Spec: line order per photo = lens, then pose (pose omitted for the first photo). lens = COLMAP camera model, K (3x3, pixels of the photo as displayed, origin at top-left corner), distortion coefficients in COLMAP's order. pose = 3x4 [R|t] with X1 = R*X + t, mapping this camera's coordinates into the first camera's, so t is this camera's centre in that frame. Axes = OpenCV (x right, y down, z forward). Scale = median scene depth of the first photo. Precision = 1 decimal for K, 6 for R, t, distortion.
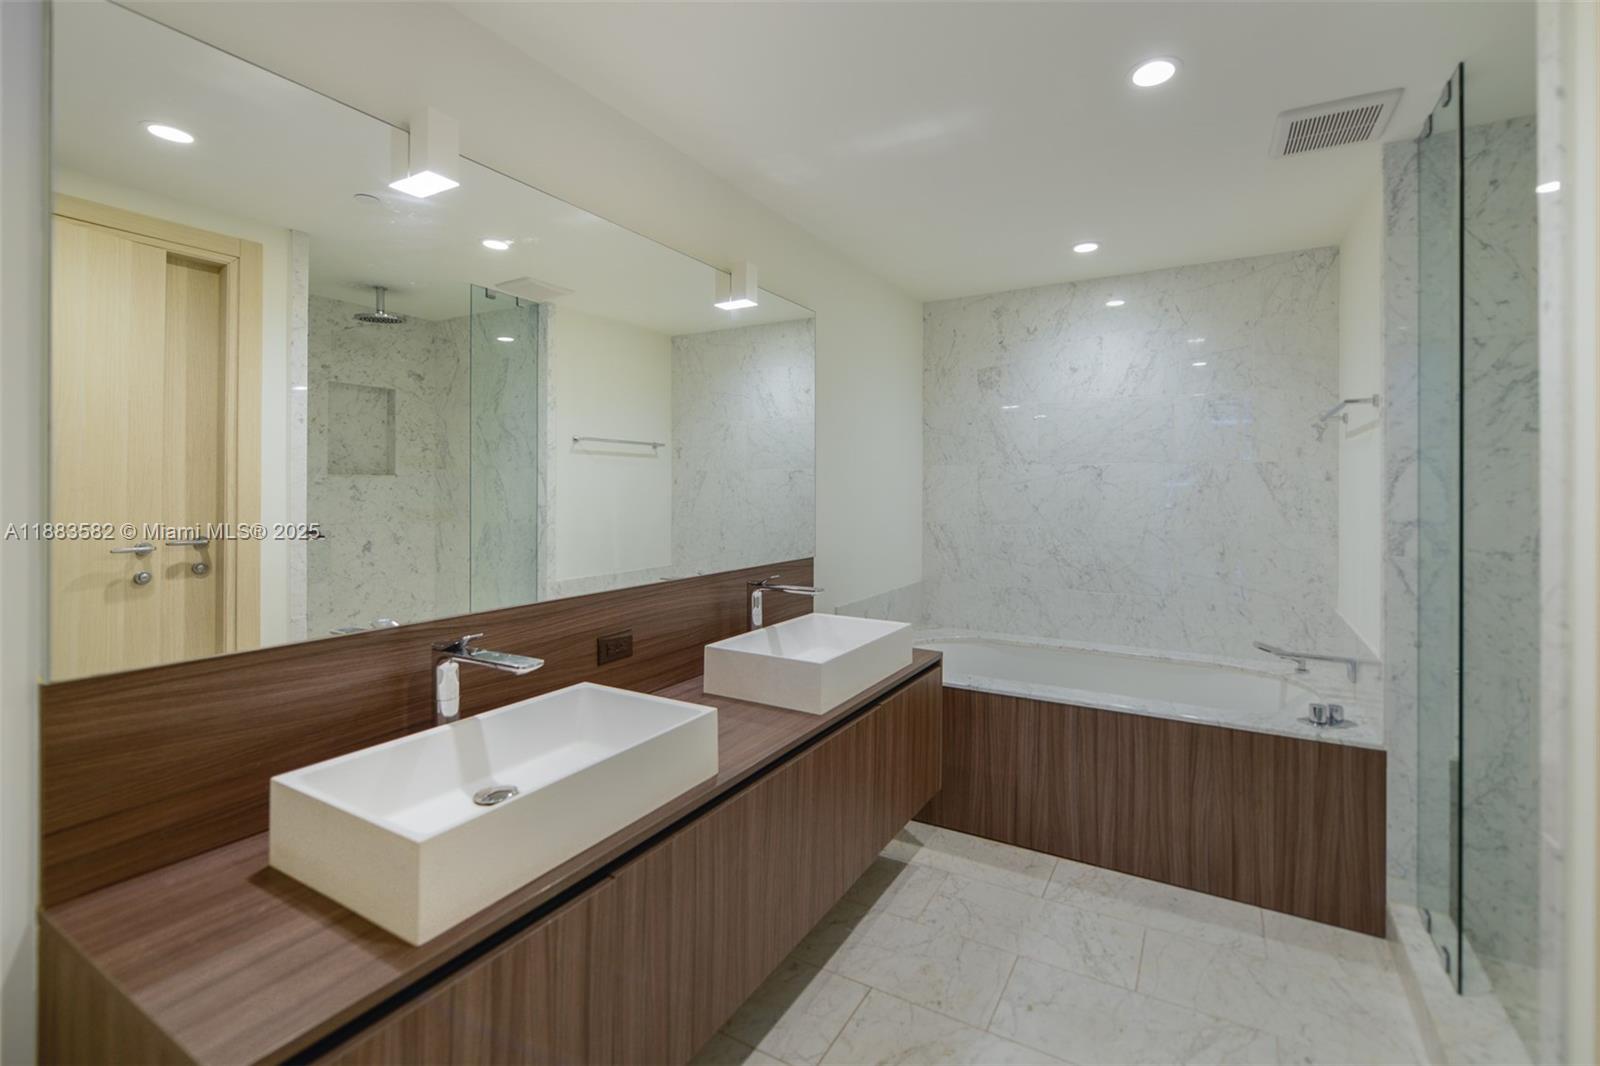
lens RADIAL K [[692.8, 0, 887.7], [0, 692.8, 489.4], [0, 0, 1]] dist [0.009538, -0.001524]
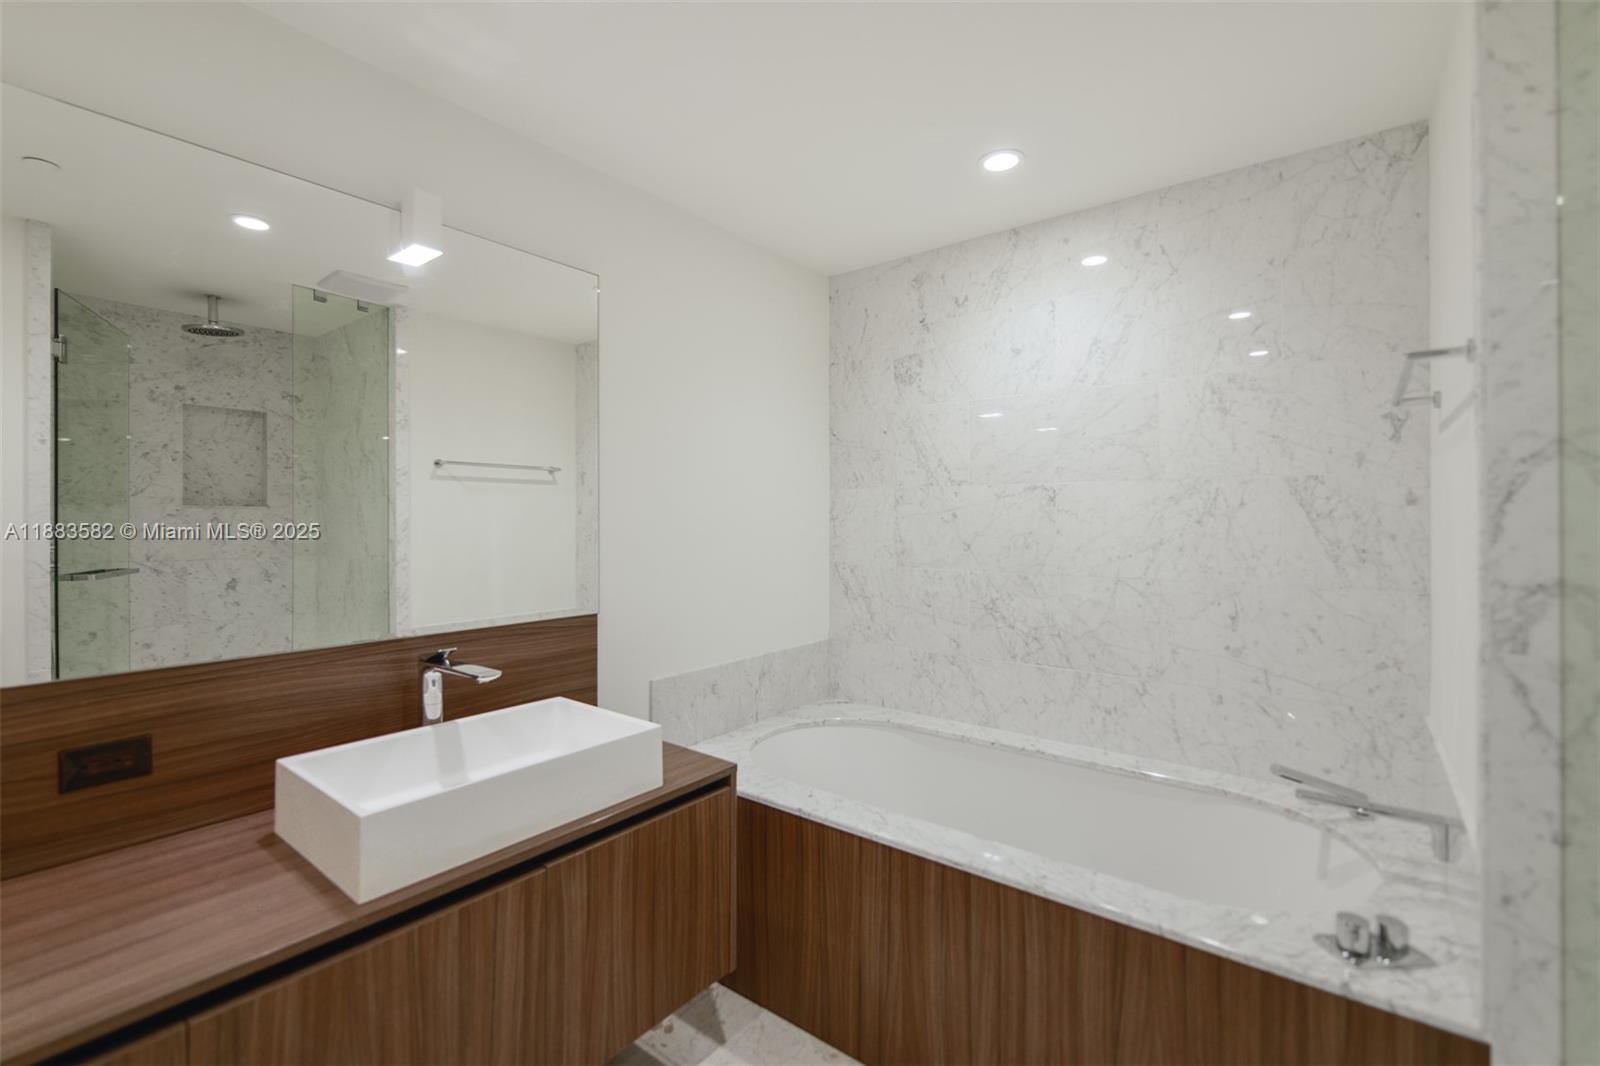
lens RADIAL K [[701.7, 0, 832.0], [0, 701.7, 516.5], [0, 0, 1]] dist [0.004322, -0.001702]
pose [[0.982080, -0.003061, -0.188439, 0.238816], [0.002018, 0.999982, -0.005727, 0.000481], [0.188453, 0.005244, 0.982068, 0.283691]]
